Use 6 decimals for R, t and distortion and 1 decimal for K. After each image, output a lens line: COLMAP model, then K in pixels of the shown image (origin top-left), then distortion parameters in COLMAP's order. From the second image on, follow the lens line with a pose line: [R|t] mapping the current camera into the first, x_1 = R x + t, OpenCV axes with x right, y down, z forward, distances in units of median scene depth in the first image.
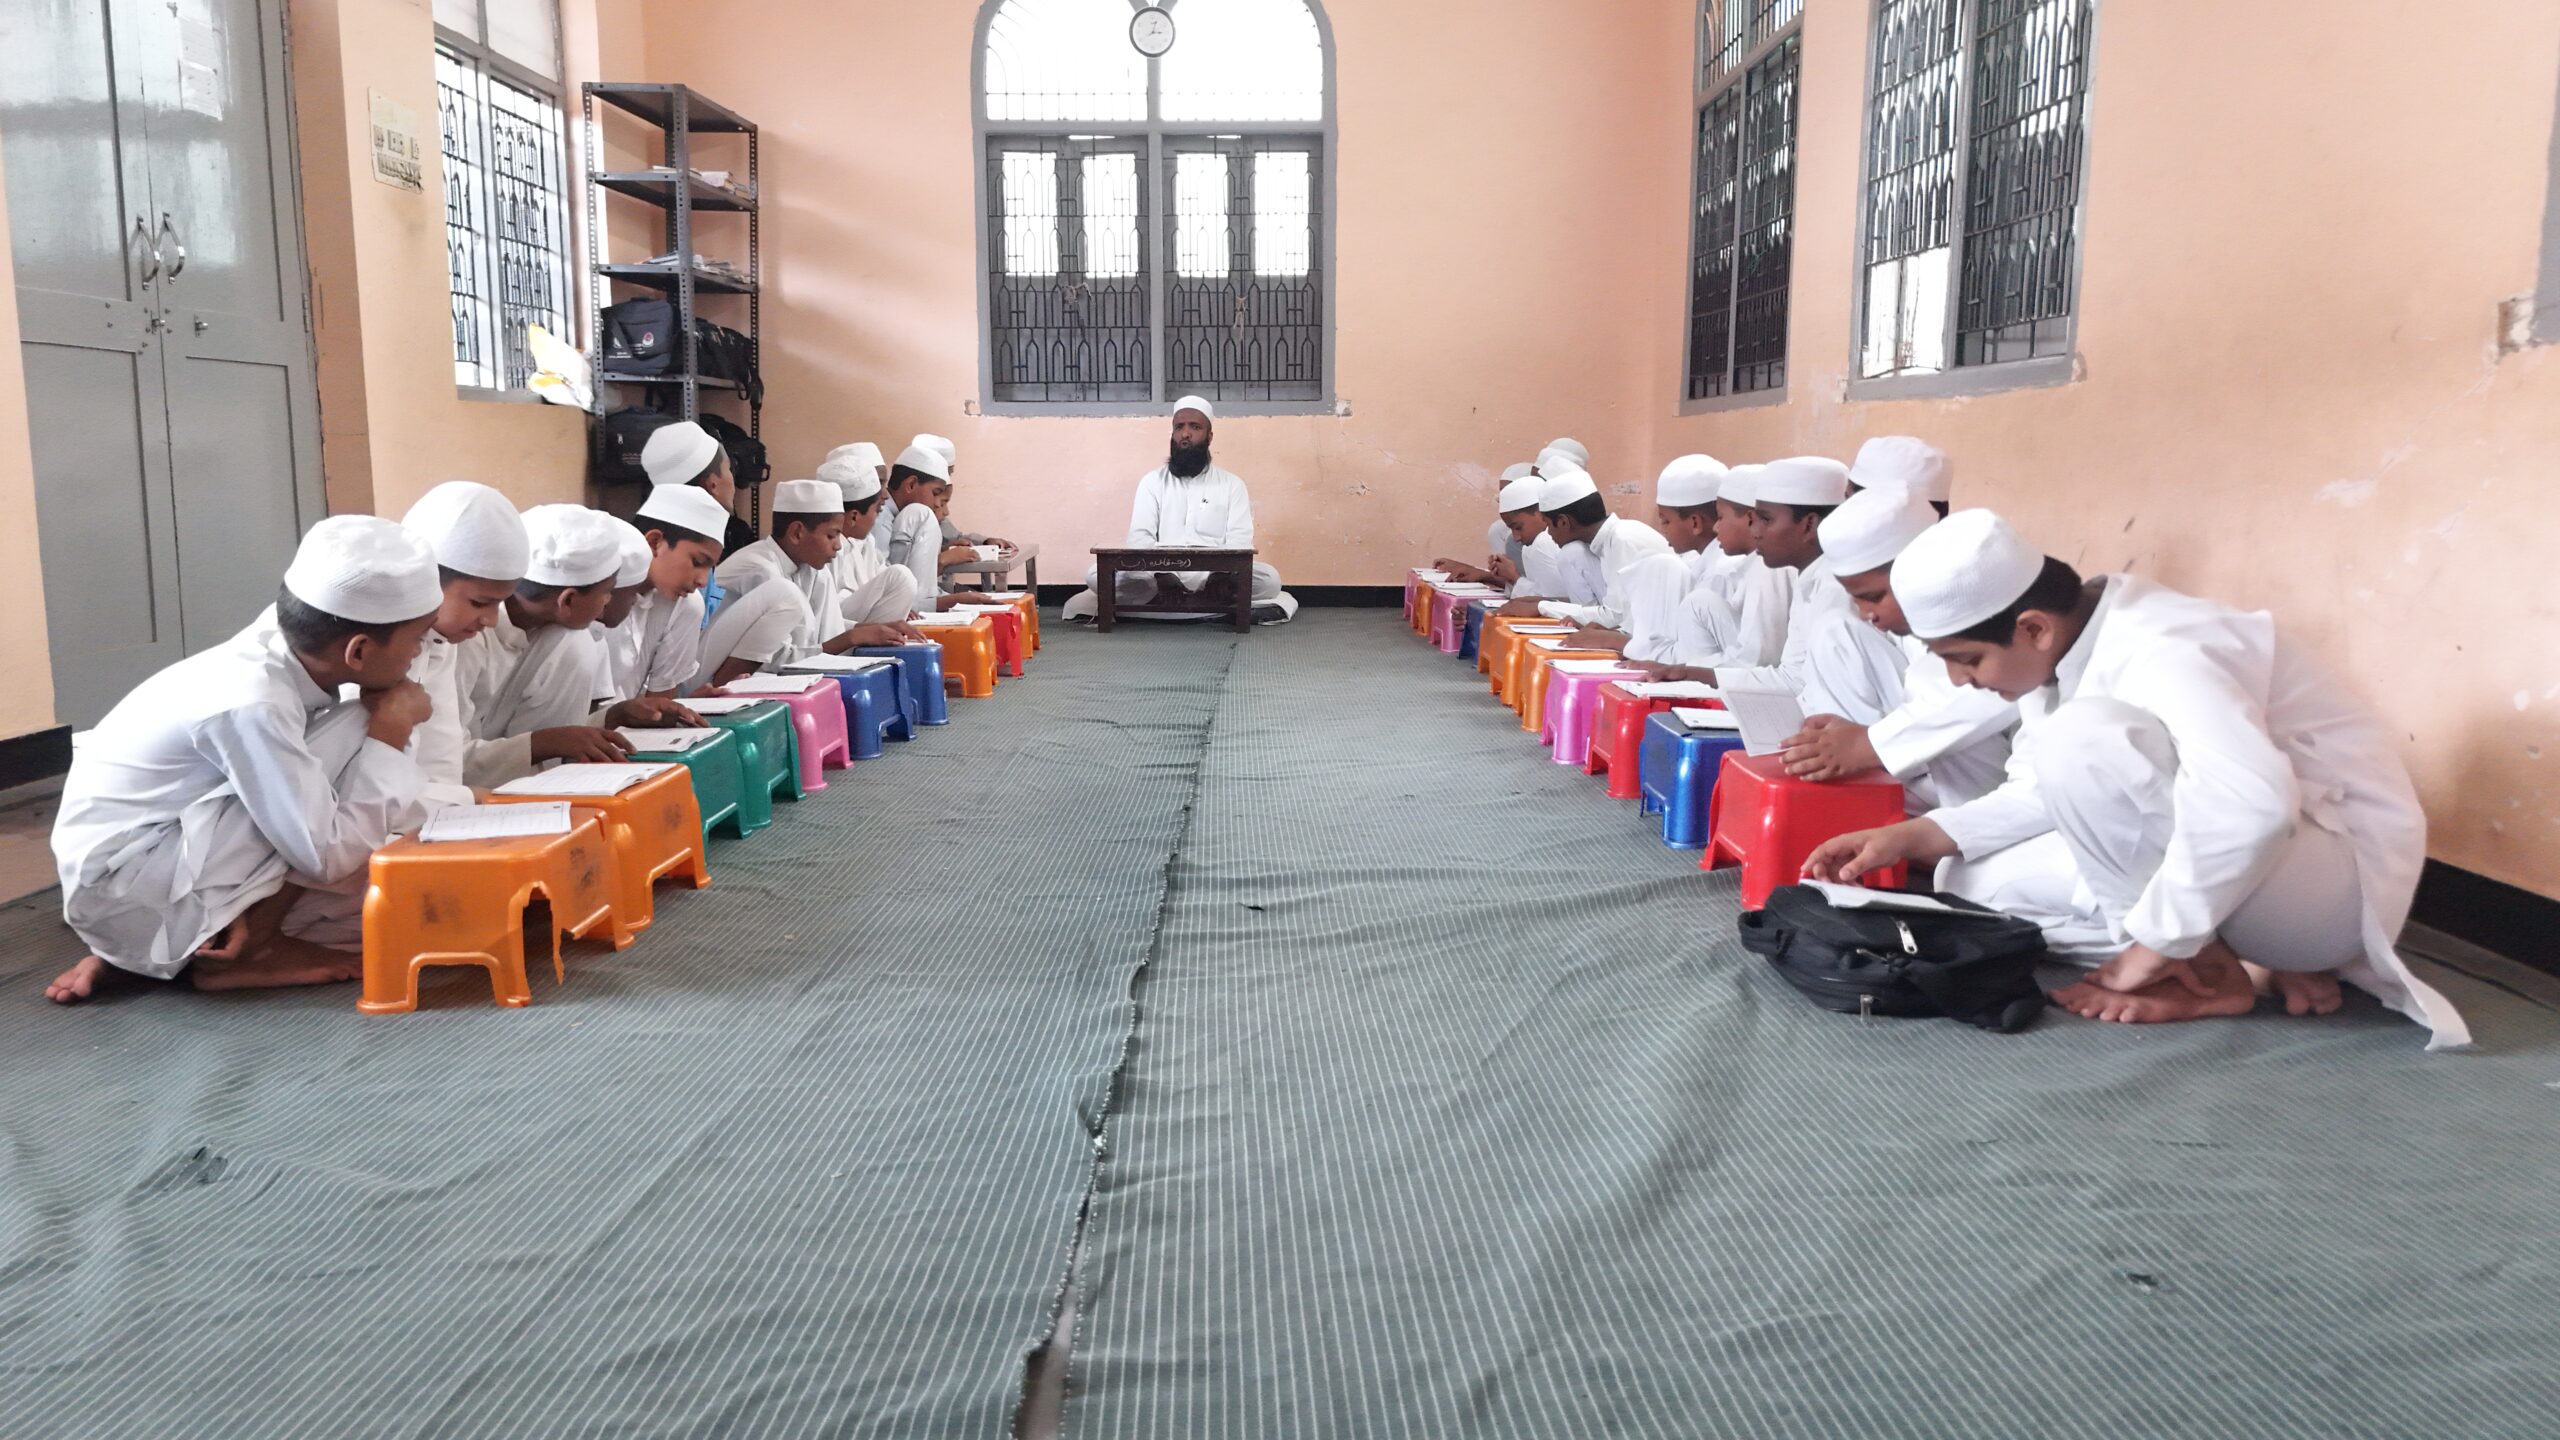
lens RADIAL K [[1828.6, 0, 1298.2], [0, 1828.6, 729.2], [0, 0, 1]] dist [0.032108, -0.006947]
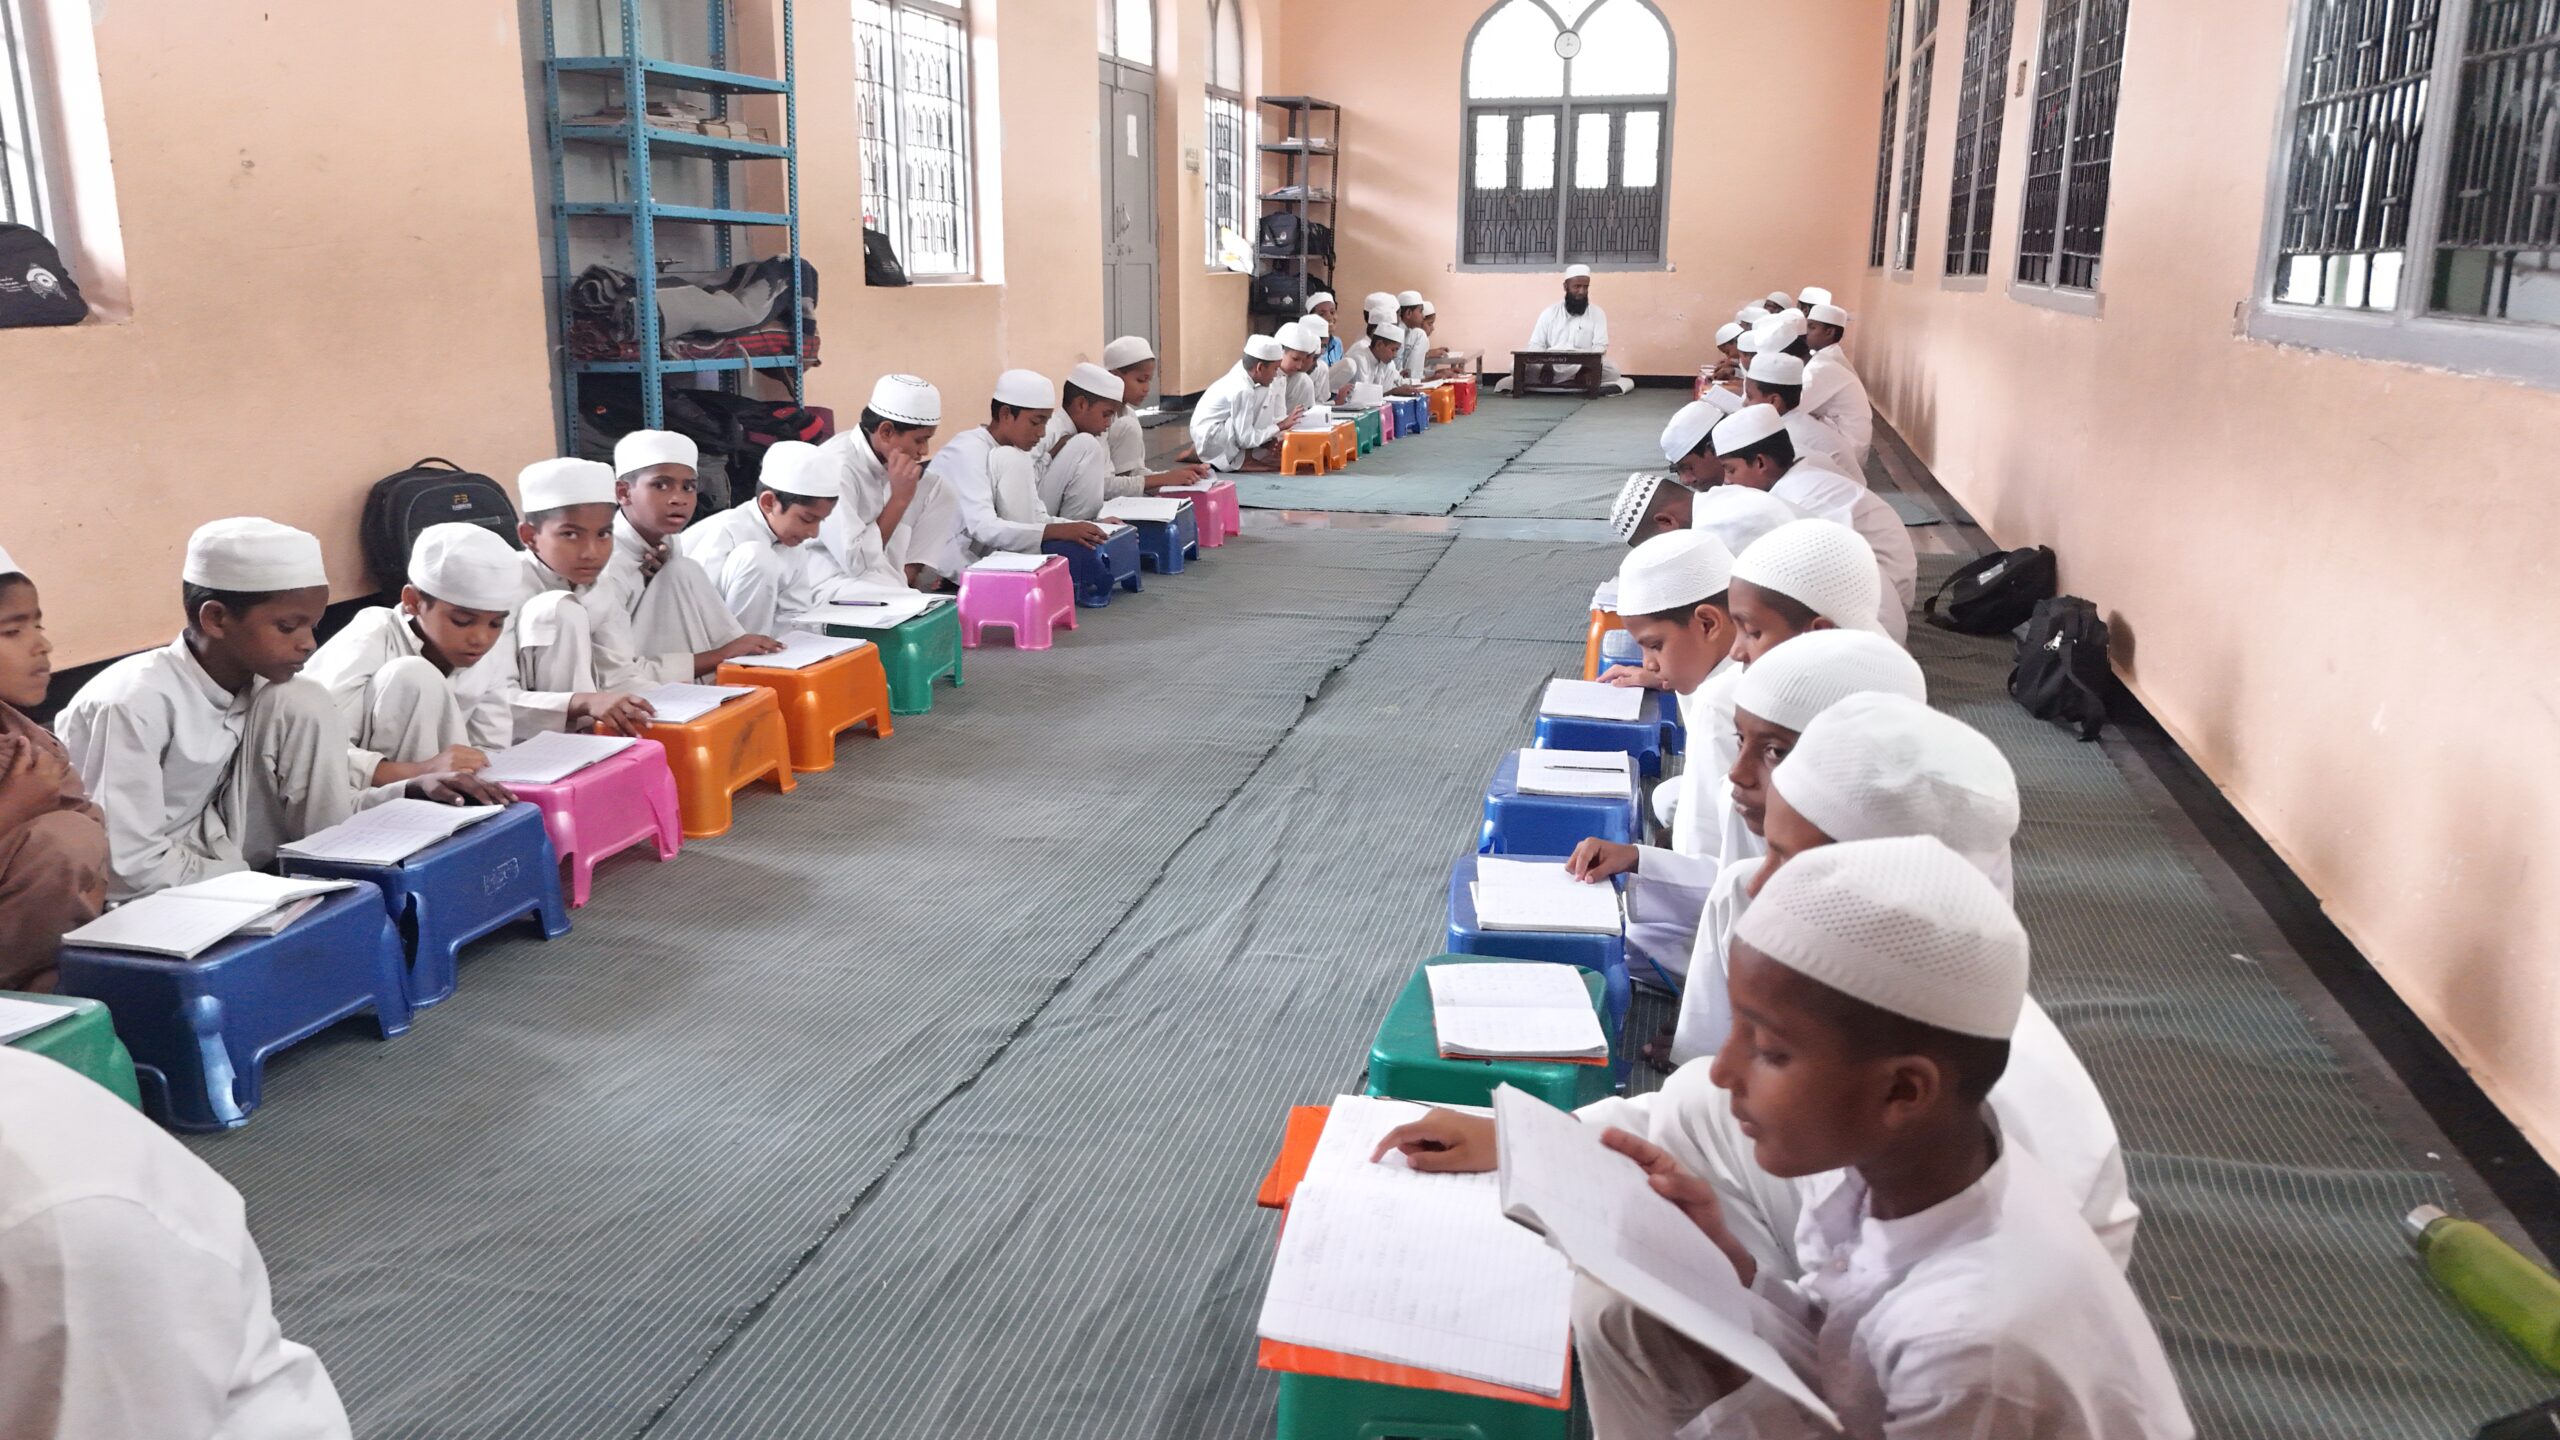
lens RADIAL K [[1828.6, 0, 1266.1], [0, 1828.6, 721.2], [0, 0, 1]] dist [0.032108, -0.006947]
pose [[0.963317, 0.065143, -0.260340, 0.136740], [-0.038723, 0.993680, 0.105357, 0.076904], [0.265558, -0.091411, 0.959751, -0.775371]]
